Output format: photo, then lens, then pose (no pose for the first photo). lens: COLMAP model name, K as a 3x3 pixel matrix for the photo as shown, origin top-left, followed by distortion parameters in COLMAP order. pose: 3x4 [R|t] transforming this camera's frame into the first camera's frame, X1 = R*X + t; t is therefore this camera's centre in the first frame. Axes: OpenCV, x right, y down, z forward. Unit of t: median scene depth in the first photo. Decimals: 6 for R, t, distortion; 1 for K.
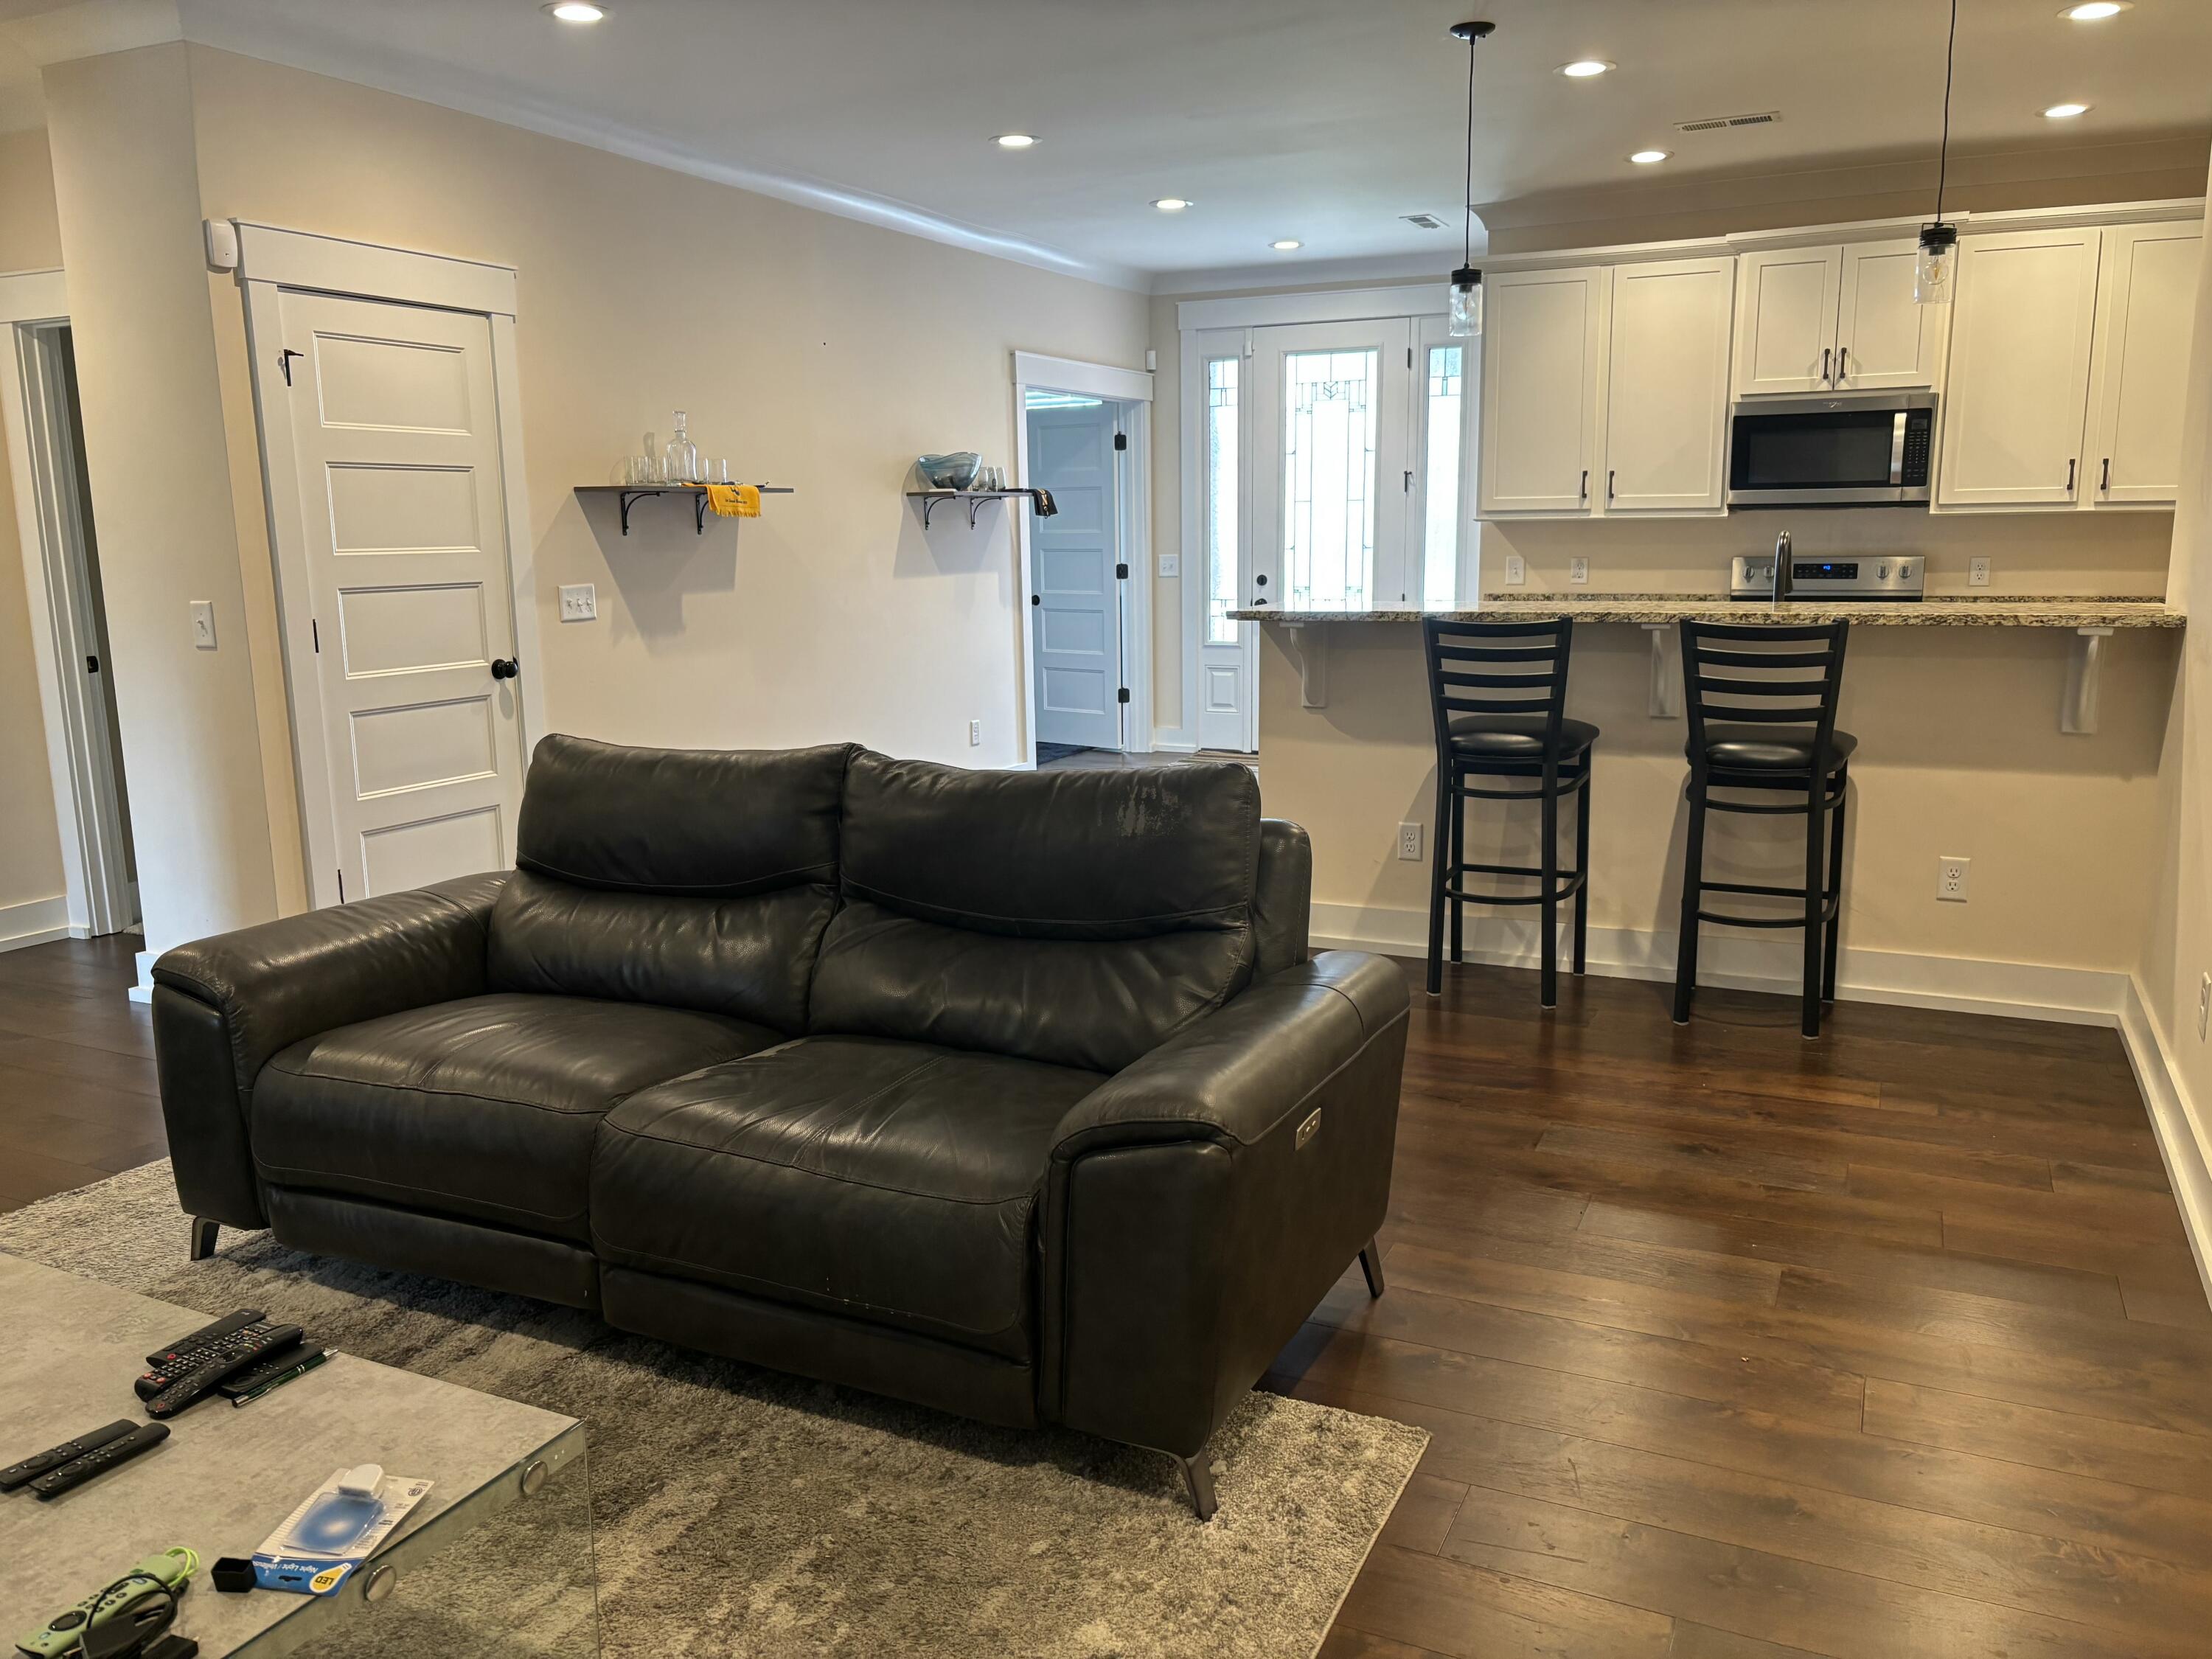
lens RADIAL K [[1666.1, 0, 1106.0], [0, 1666.1, 829.5], [0, 0, 1]] dist [0.040341, -0.050057]
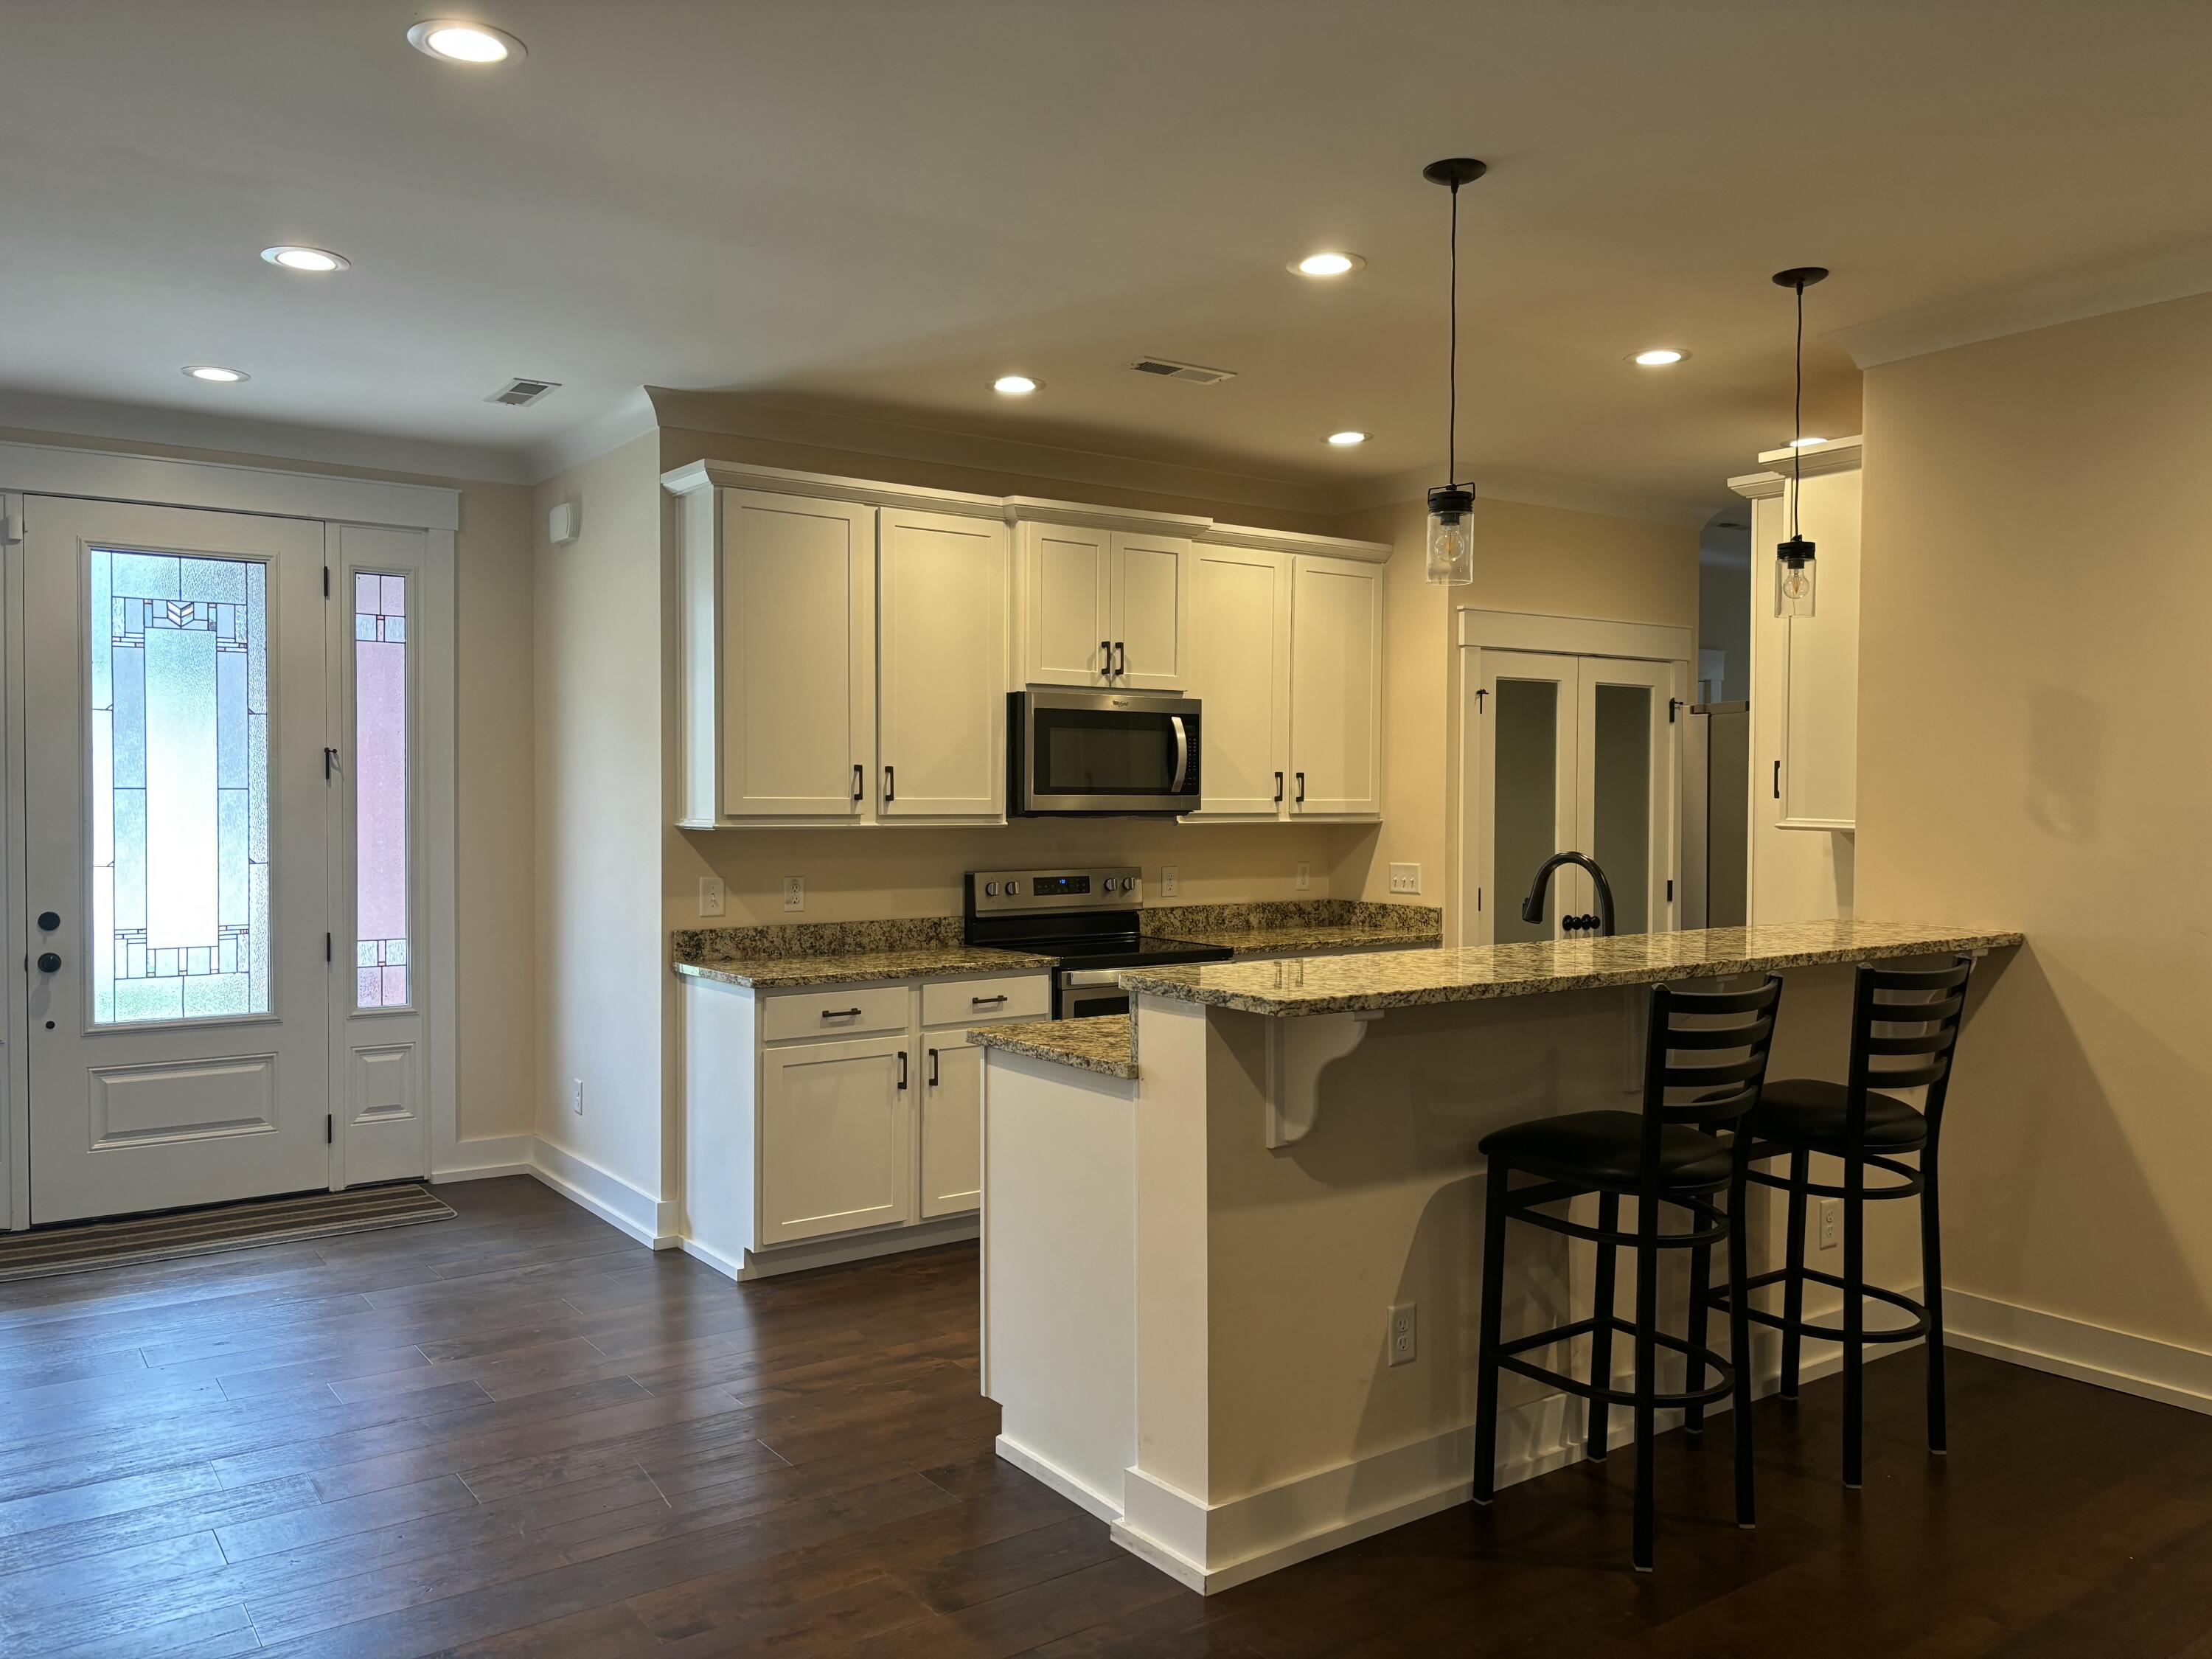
lens RADIAL K [[1666.1, 0, 1106.0], [0, 1666.1, 829.5], [0, 0, 1]] dist [0.040341, -0.050057]
pose [[0.478478, -0.002667, 0.878096, -0.334147], [0.150290, 0.985489, -0.078901, -0.114193], [-0.865143, 0.169721, 0.471935, 0.577766]]
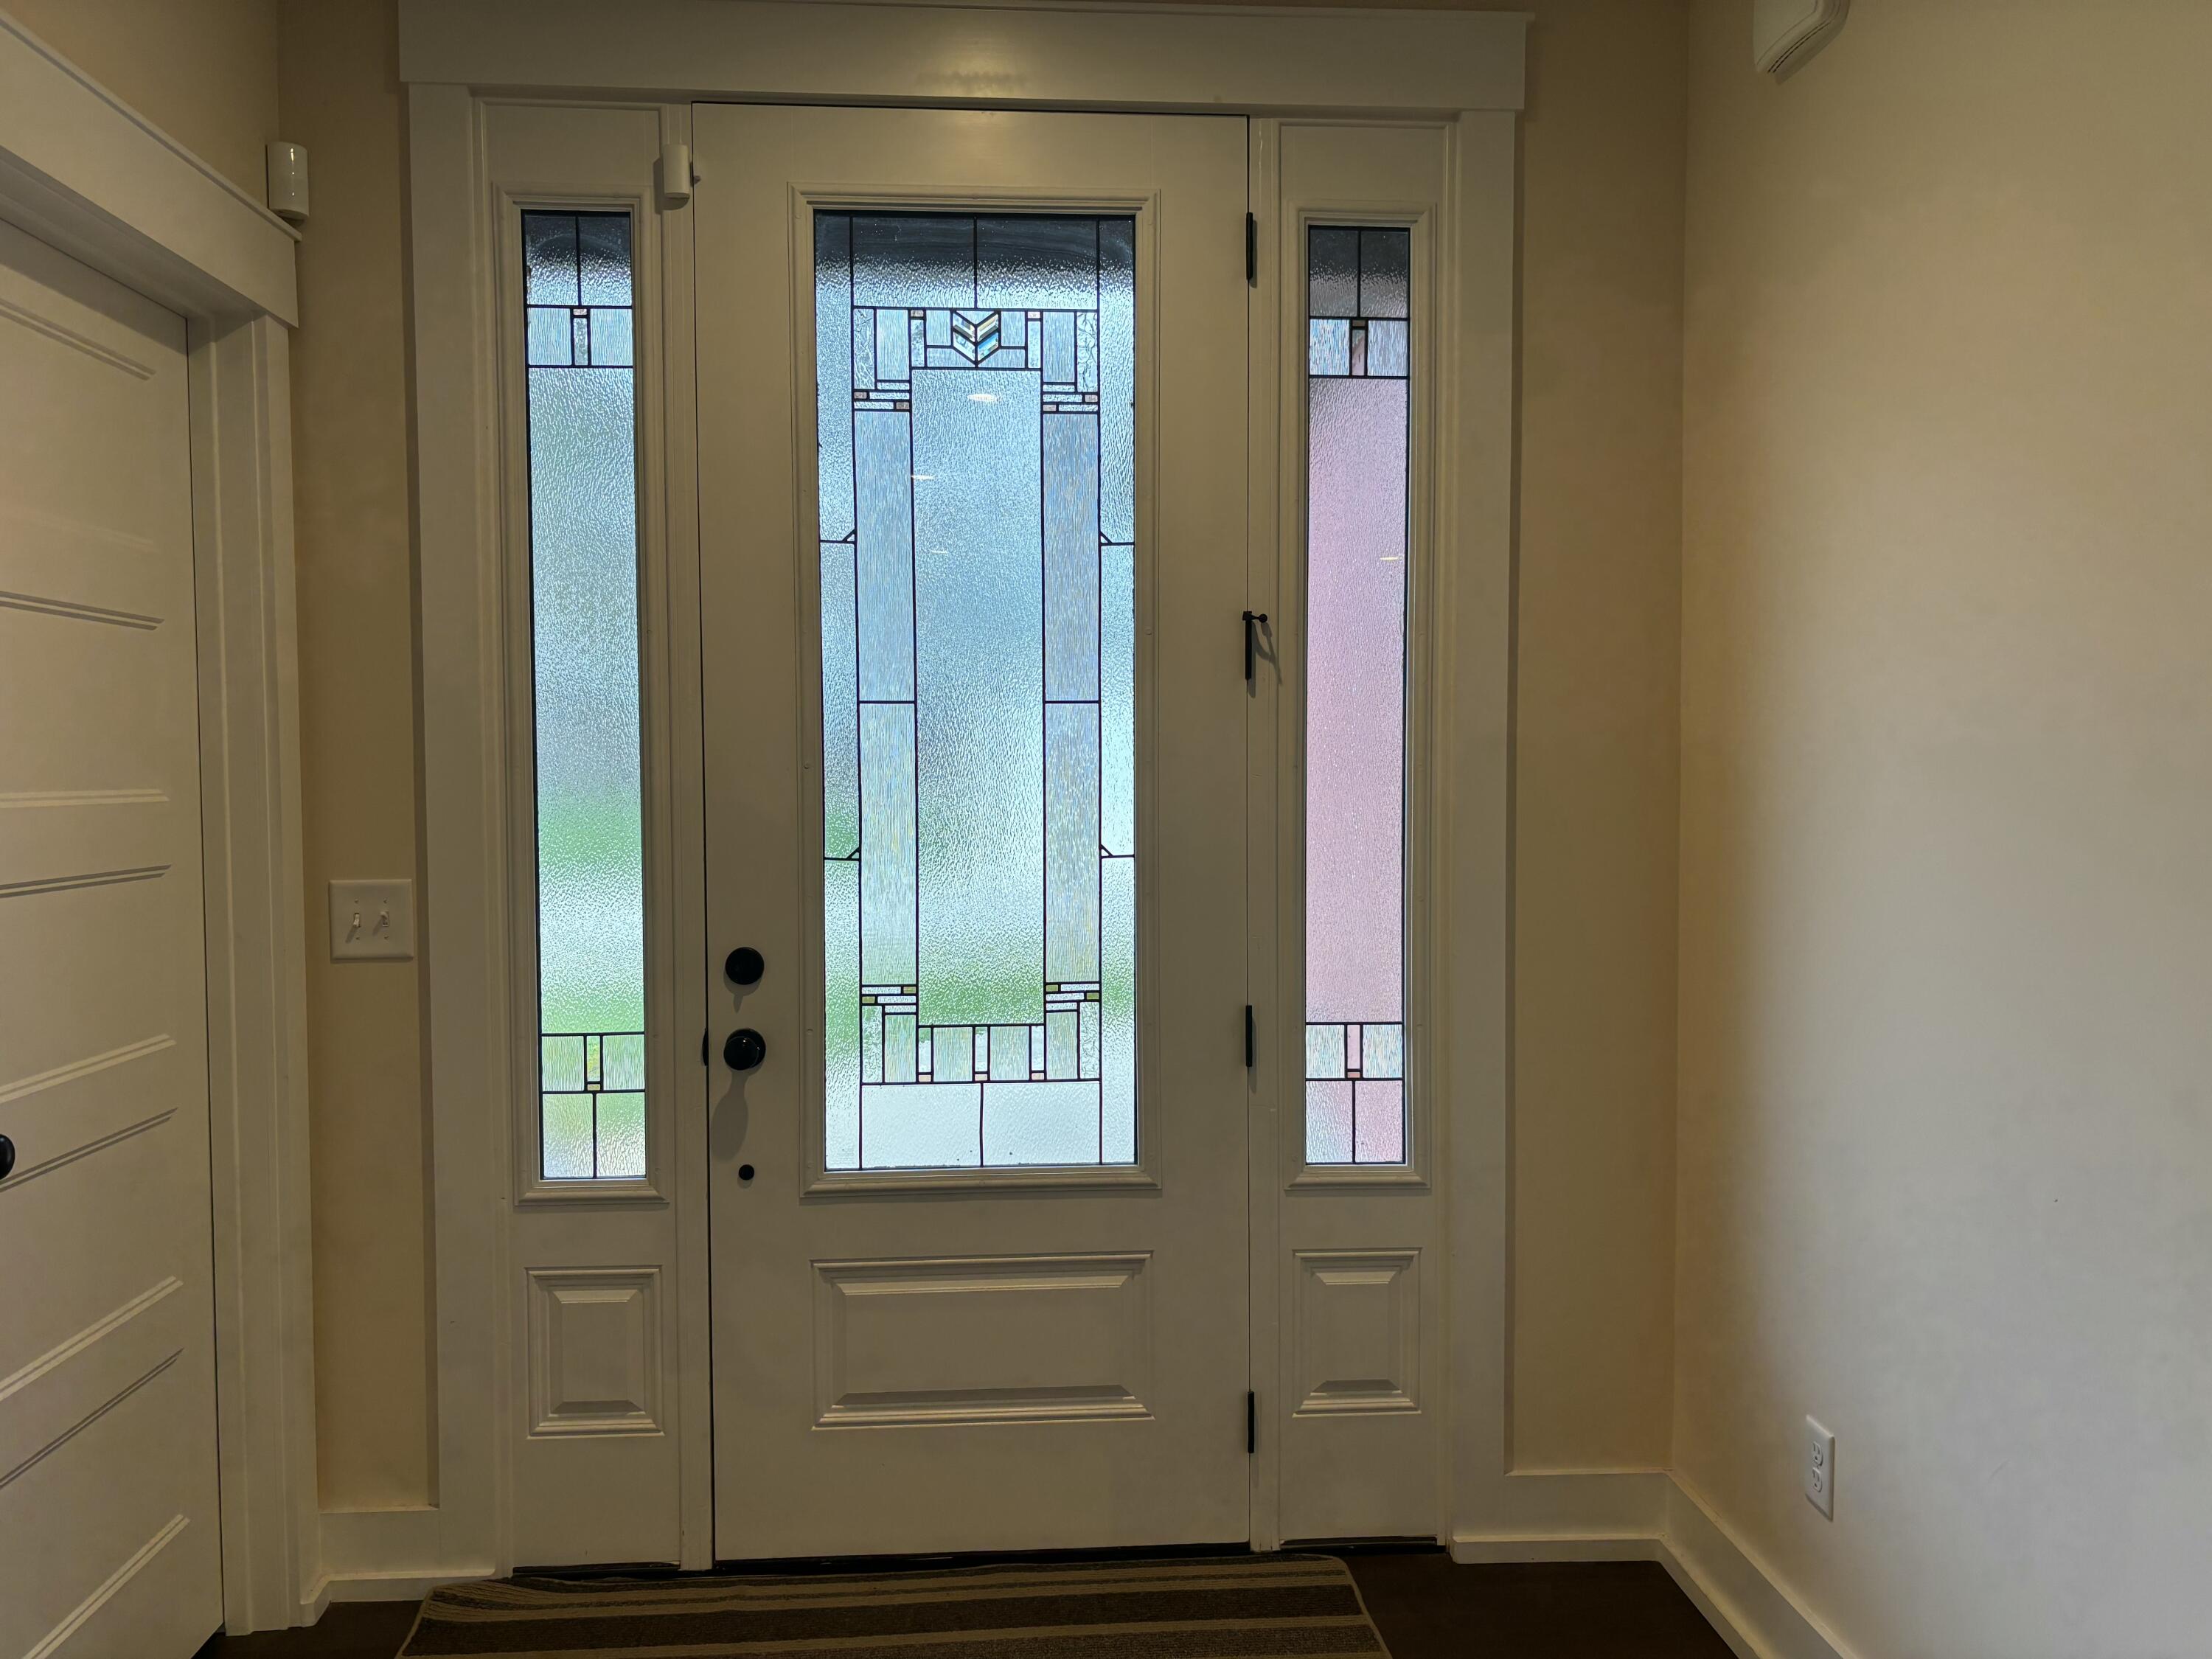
lens RADIAL K [[1866.4, 0, 1106.0], [0, 1866.4, 829.5], [0, 0, 1]] dist [0.153349, -0.286814]
pose [[0.866024, -0.009925, 0.499903, -0.019565], [0.082515, 0.988931, -0.123314, -0.179994], [-0.493146, 0.148042, 0.857258, 0.968025]]
